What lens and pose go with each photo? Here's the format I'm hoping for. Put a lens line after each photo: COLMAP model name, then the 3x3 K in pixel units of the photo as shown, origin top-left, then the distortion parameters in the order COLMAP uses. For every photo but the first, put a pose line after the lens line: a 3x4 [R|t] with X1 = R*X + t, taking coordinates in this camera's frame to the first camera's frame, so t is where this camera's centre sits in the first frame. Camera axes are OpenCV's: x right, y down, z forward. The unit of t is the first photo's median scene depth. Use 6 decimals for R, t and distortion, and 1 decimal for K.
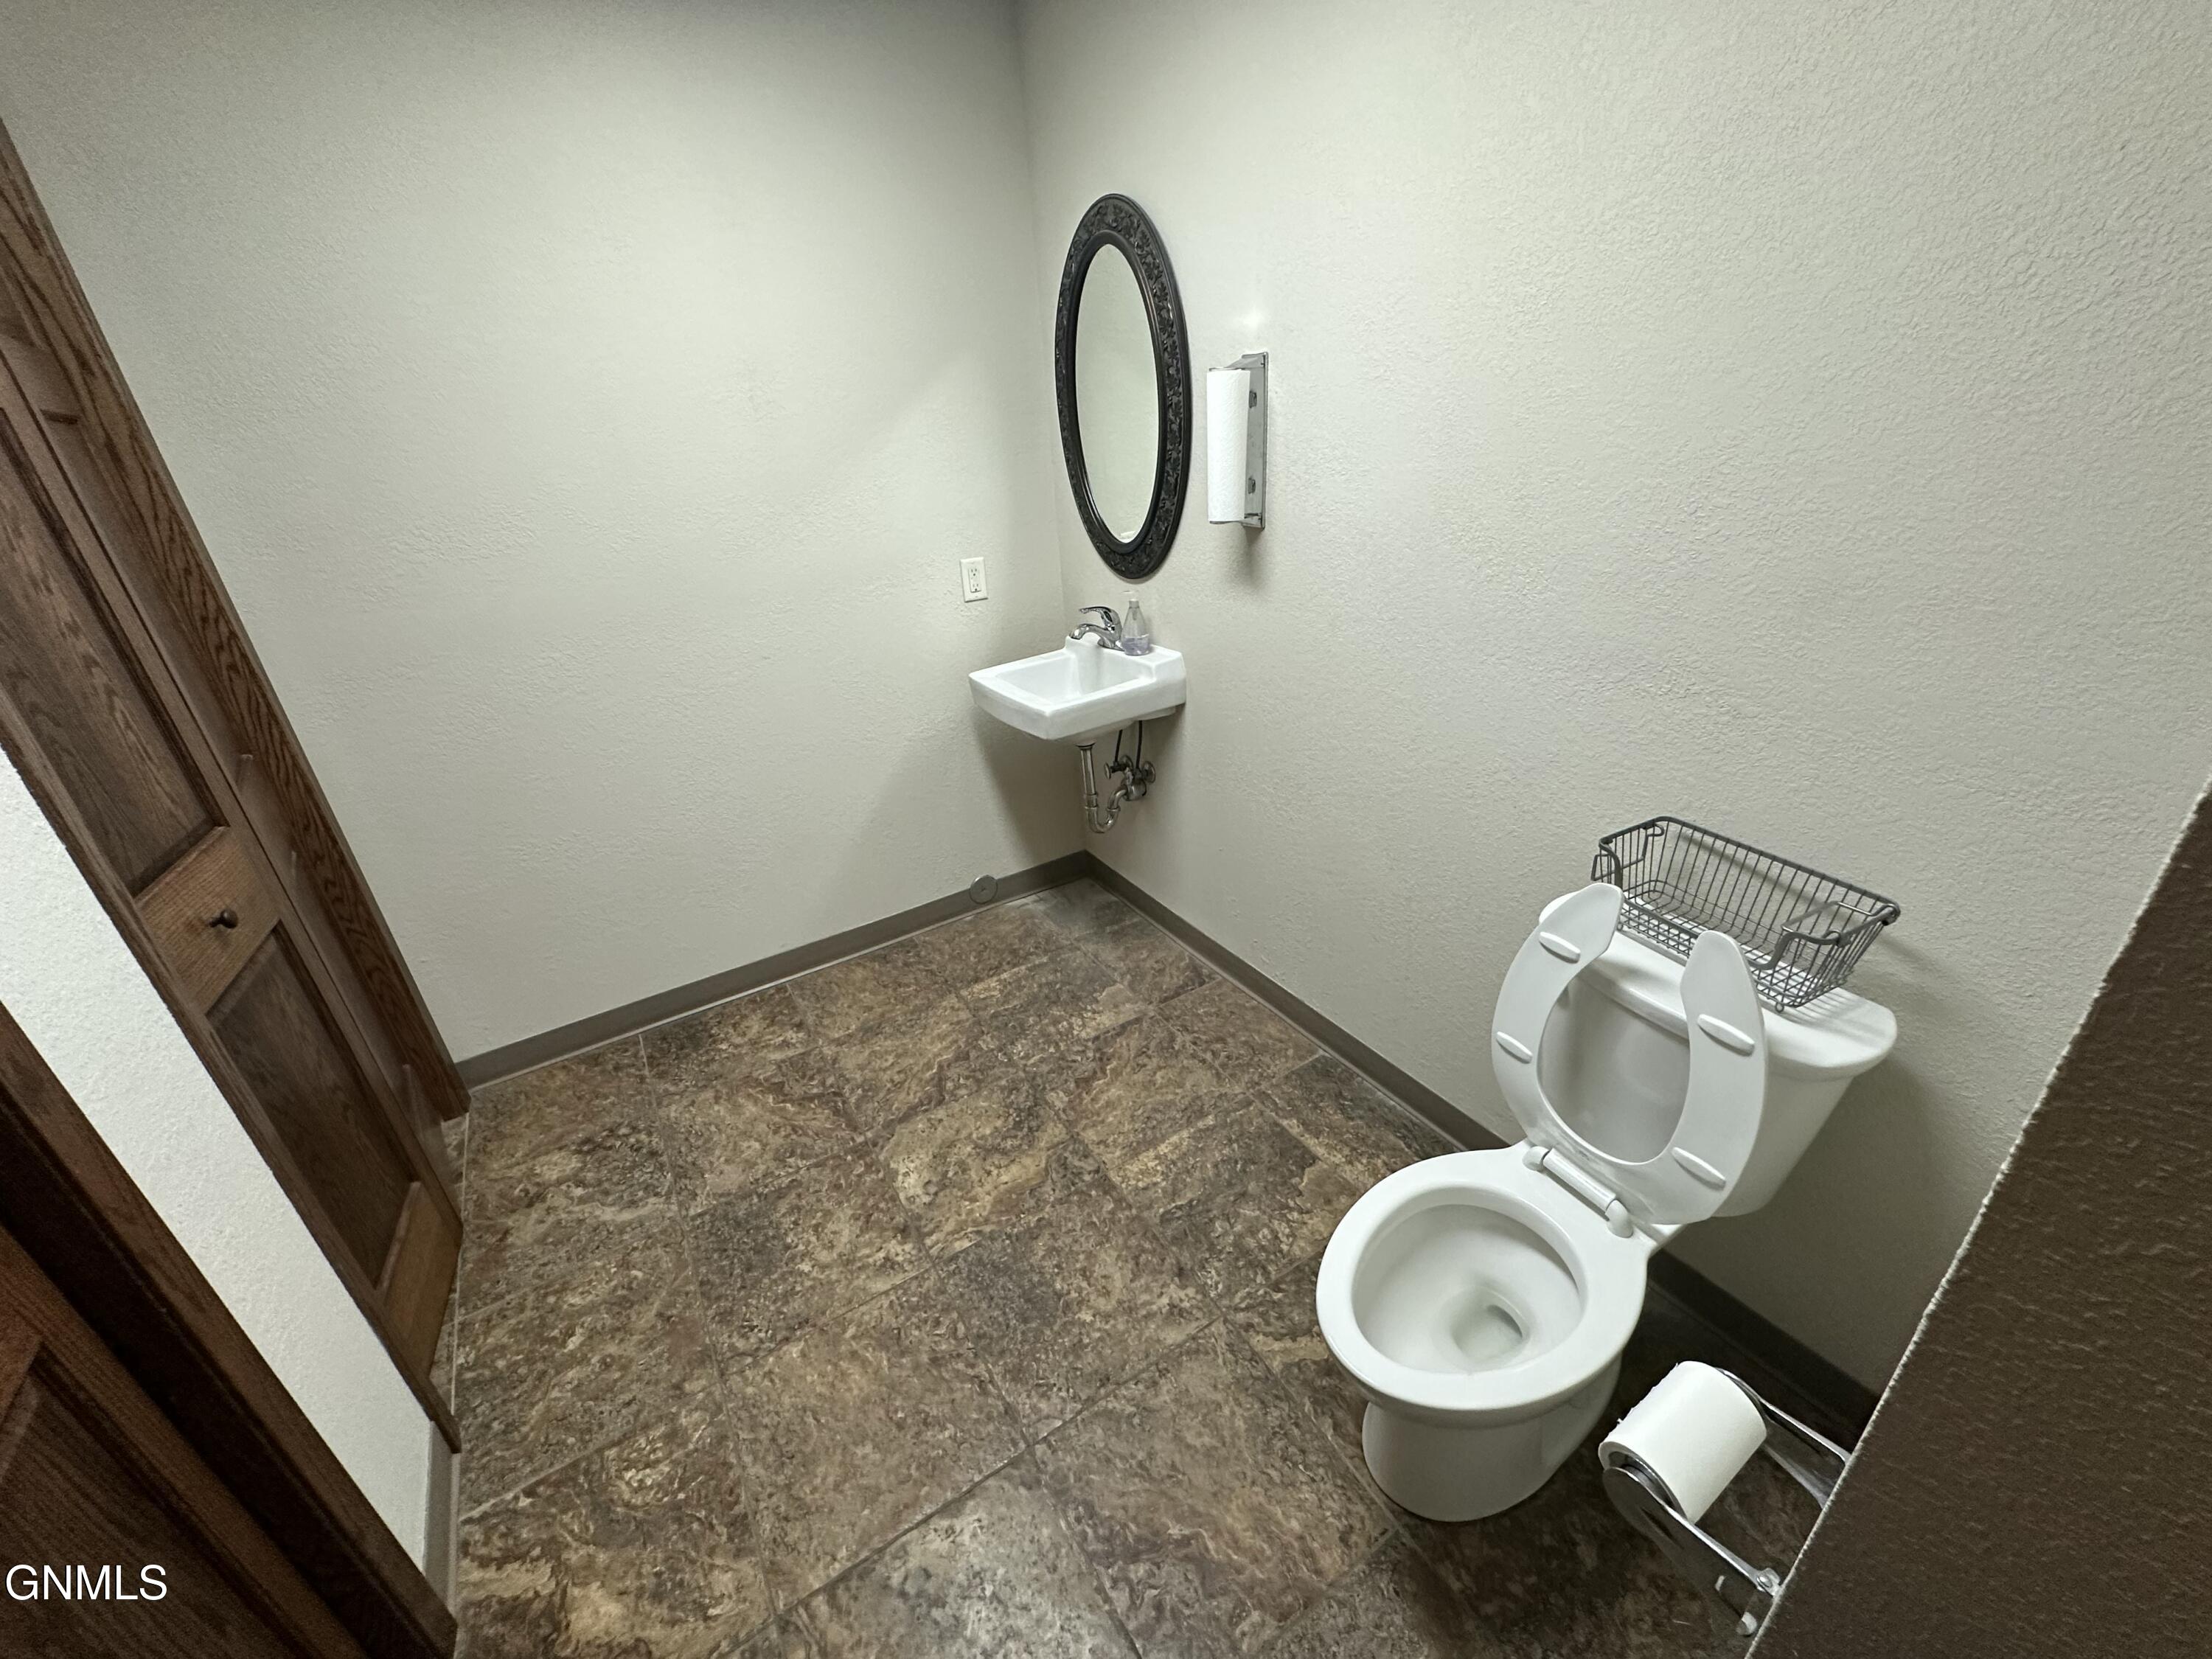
lens RADIAL K [[889.9, 0, 1106.0], [0, 889.9, 829.5], [0, 0, 1]] dist [-0.000301, 0.000022]
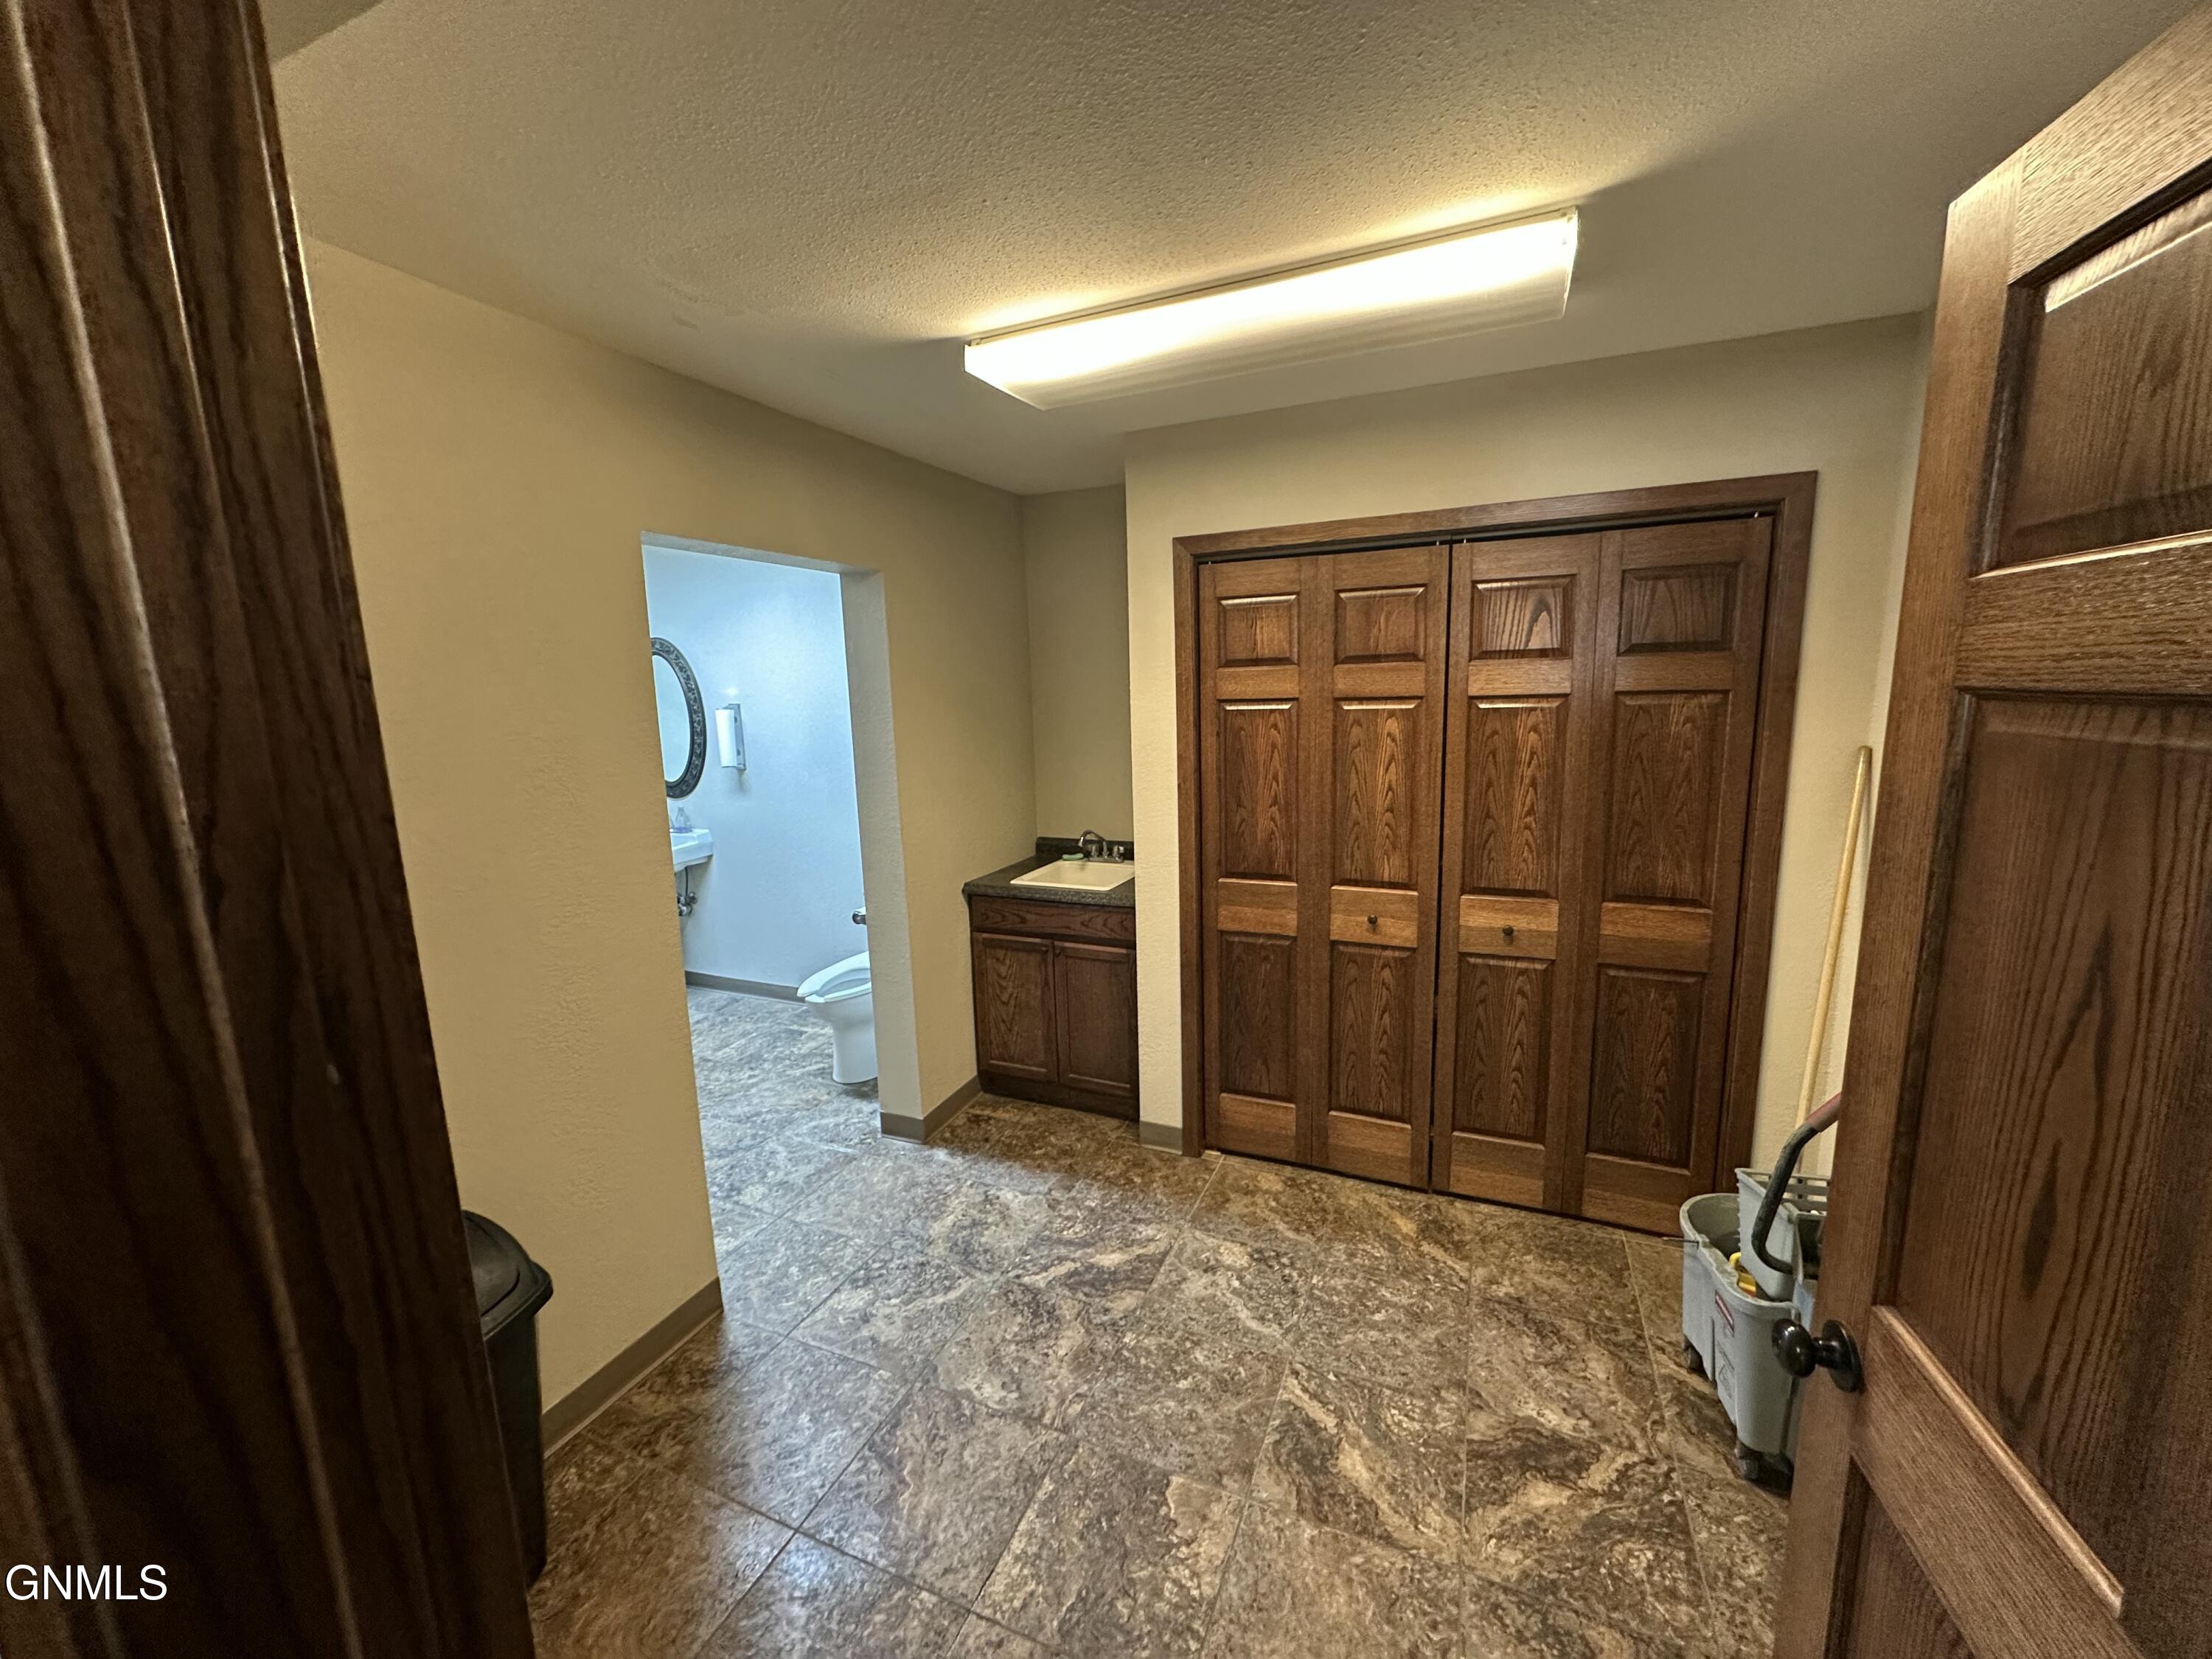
lens RADIAL K [[882.2, 0, 1106.0], [0, 882.2, 829.5], [0, 0, 1]] dist [-0.000214, 0.000644]
pose [[0.829525, -0.059339, 0.555308, -0.395344], [0.222121, 0.947363, -0.230574, 0.656348], [-0.512396, 0.314613, 0.799042, -1.526101]]
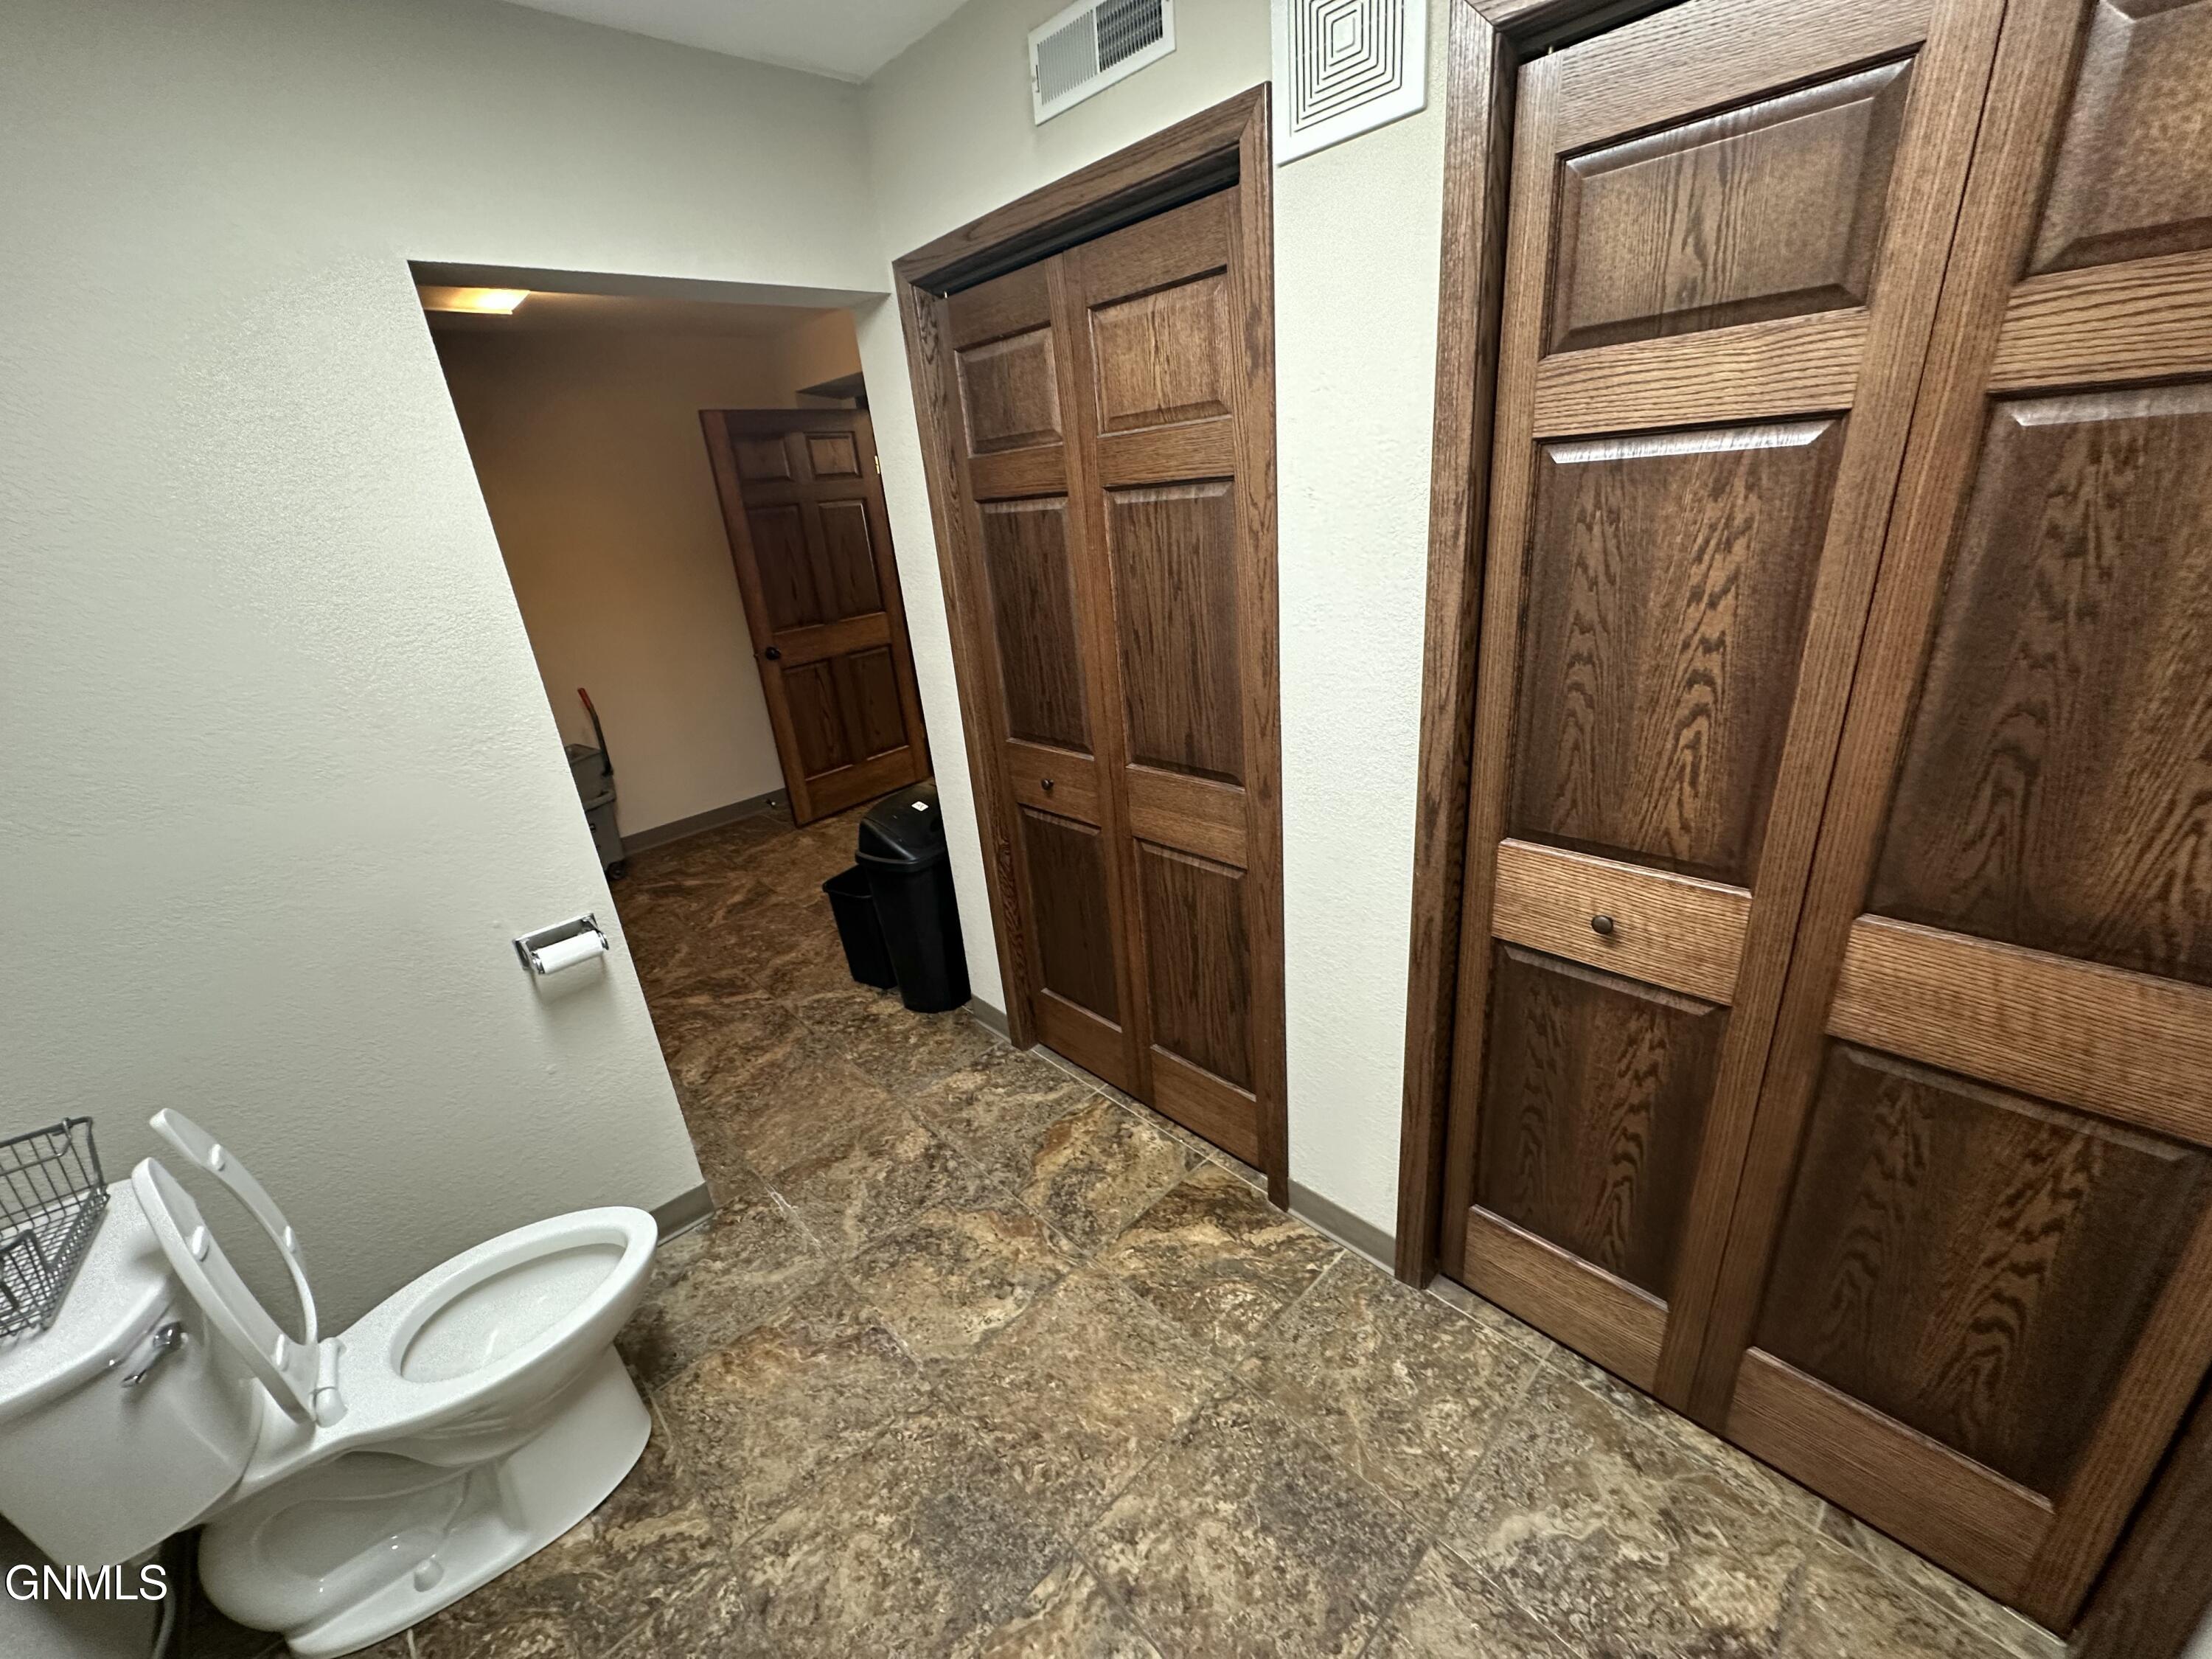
lens RADIAL K [[882.2, 0, 1106.0], [0, 882.2, 829.5], [0, 0, 1]] dist [-0.000214, 0.000644]
pose [[-0.970920, 0.204367, -0.124691, -0.269984], [0.049343, 0.680487, 0.731097, -0.573735], [0.234263, 0.703685, -0.670782, 1.139208]]
